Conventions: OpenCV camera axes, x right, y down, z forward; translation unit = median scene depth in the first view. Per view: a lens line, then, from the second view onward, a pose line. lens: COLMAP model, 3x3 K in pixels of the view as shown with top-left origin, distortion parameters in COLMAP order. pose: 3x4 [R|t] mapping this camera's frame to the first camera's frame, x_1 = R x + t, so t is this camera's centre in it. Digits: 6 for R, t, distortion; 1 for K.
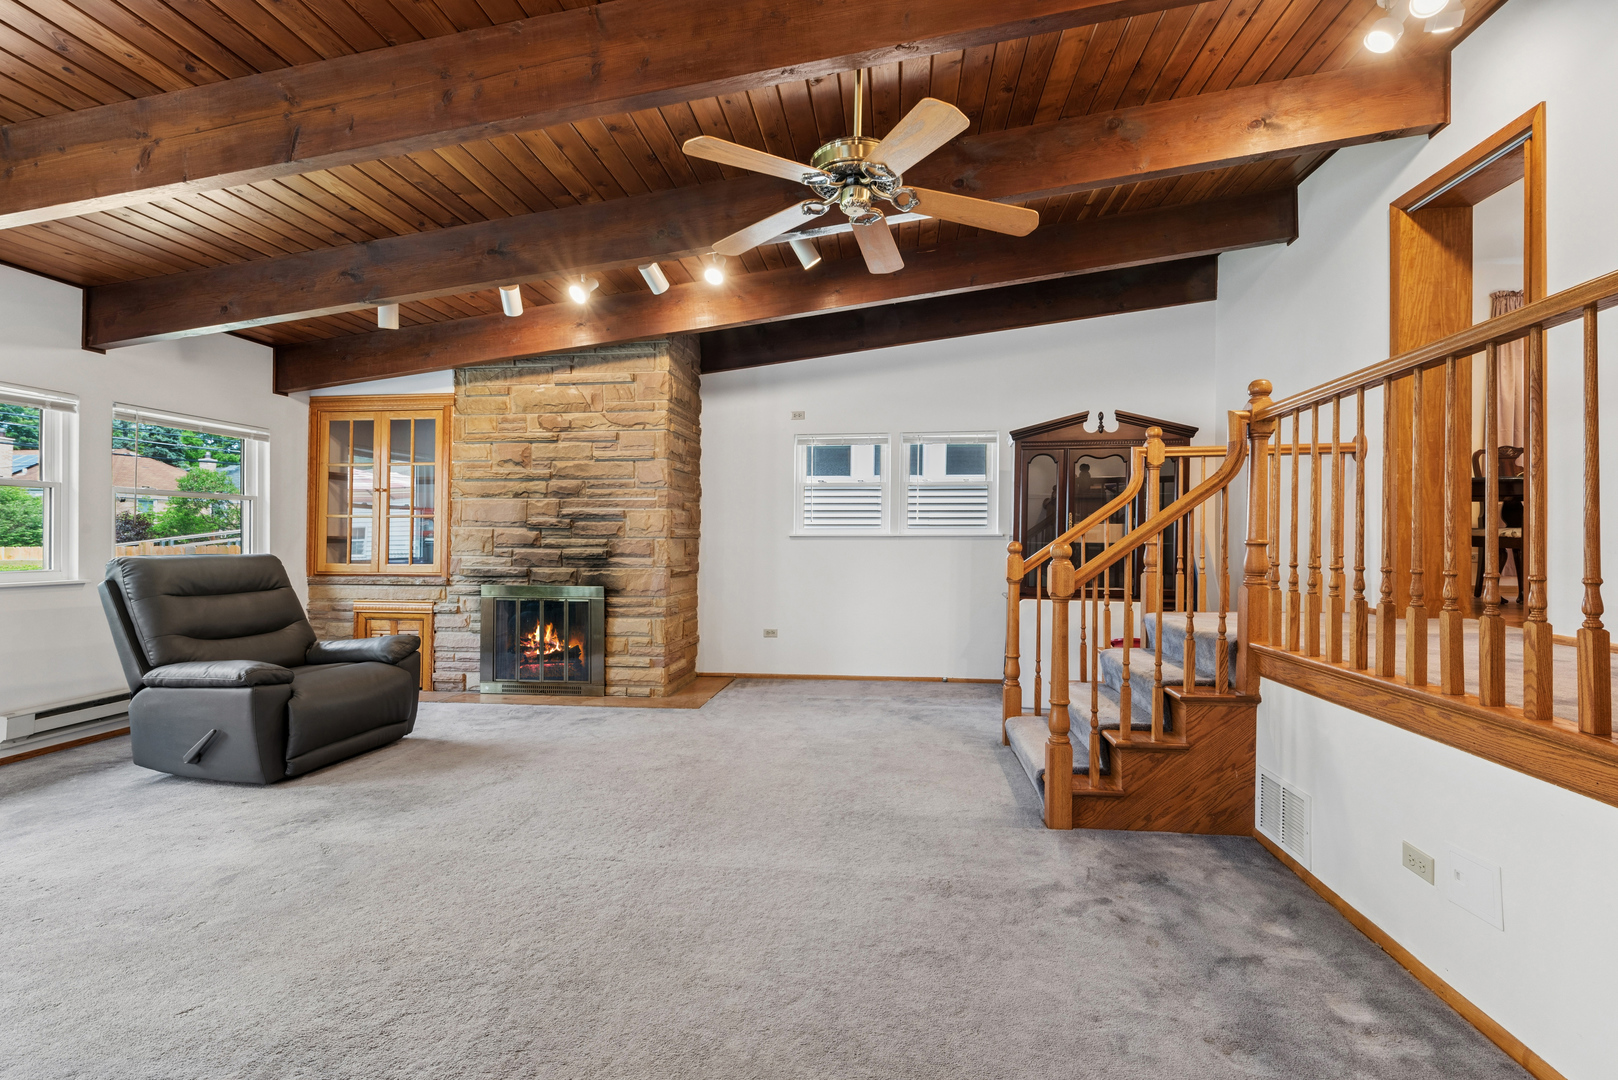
lens RADIAL K [[710.9, 0, 805.1], [0, 710.9, 536.3], [0, 0, 1]] dist [-0.000820, -0.001307]
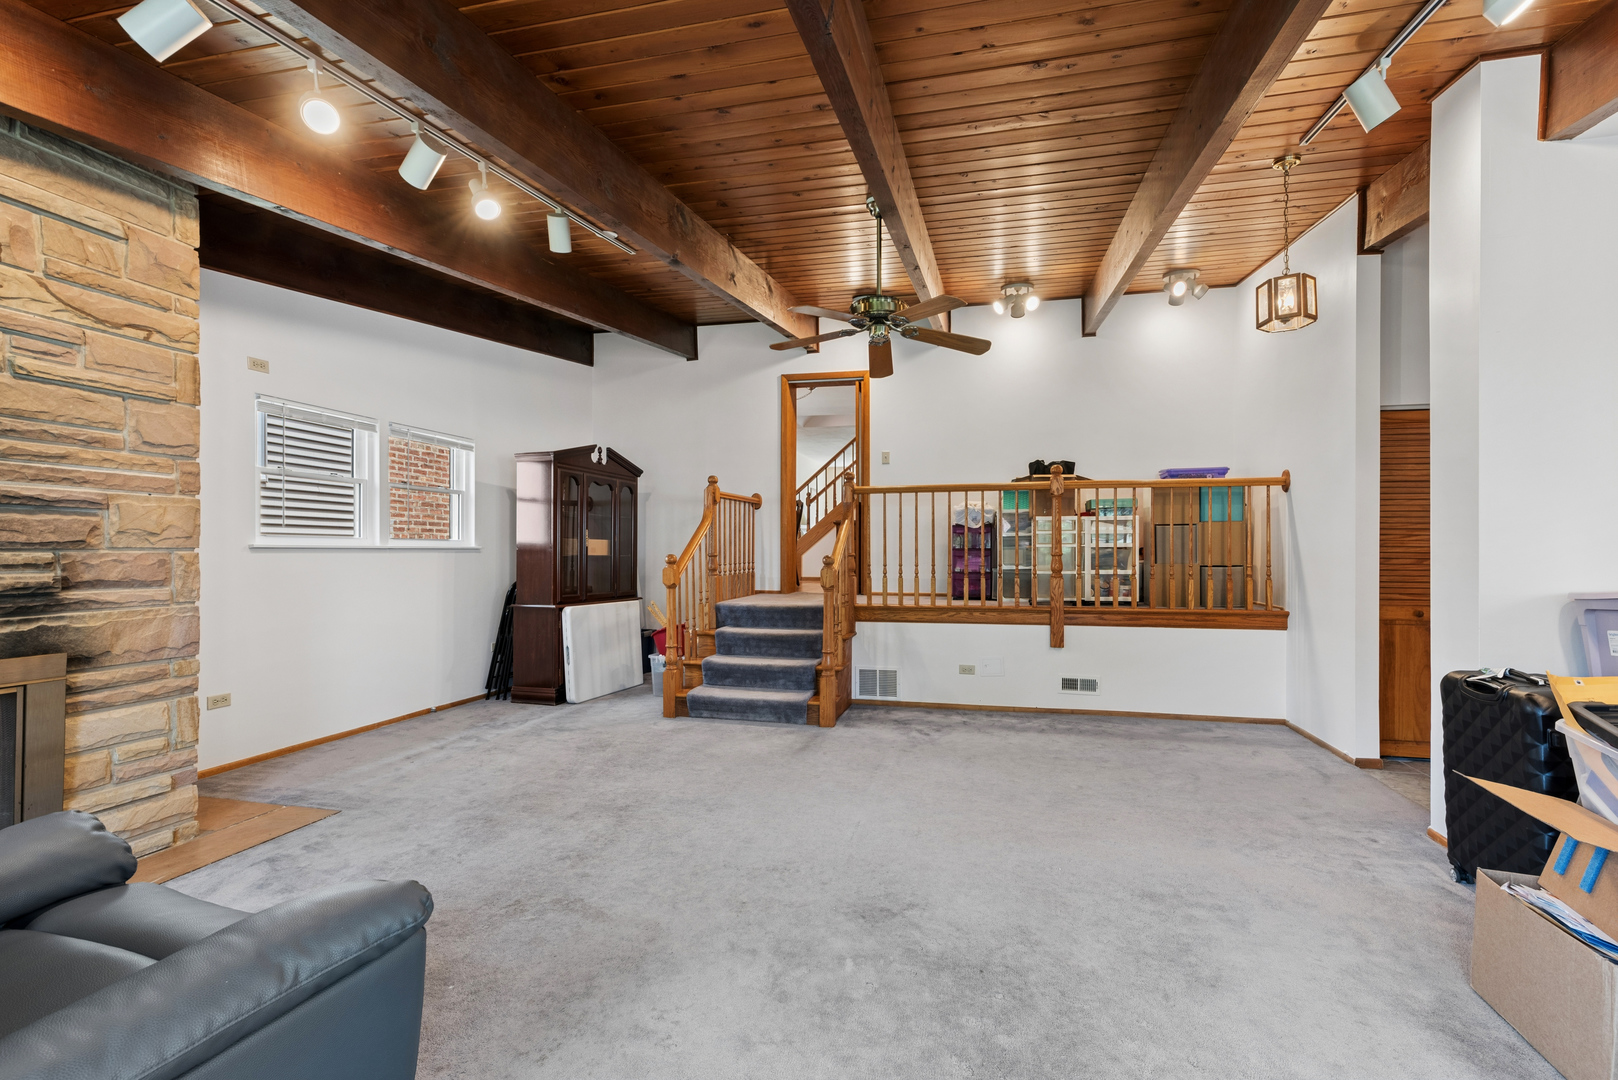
lens RADIAL K [[710.9, 0, 848.8], [0, 710.9, 558.8], [0, 0, 1]] dist [-0.000820, -0.001307]
pose [[0.082114, -0.009160, 0.996581, -0.702139], [-0.008015, 0.999919, 0.009851, -0.000324], [-0.996591, -0.008796, 0.082034, 0.443963]]
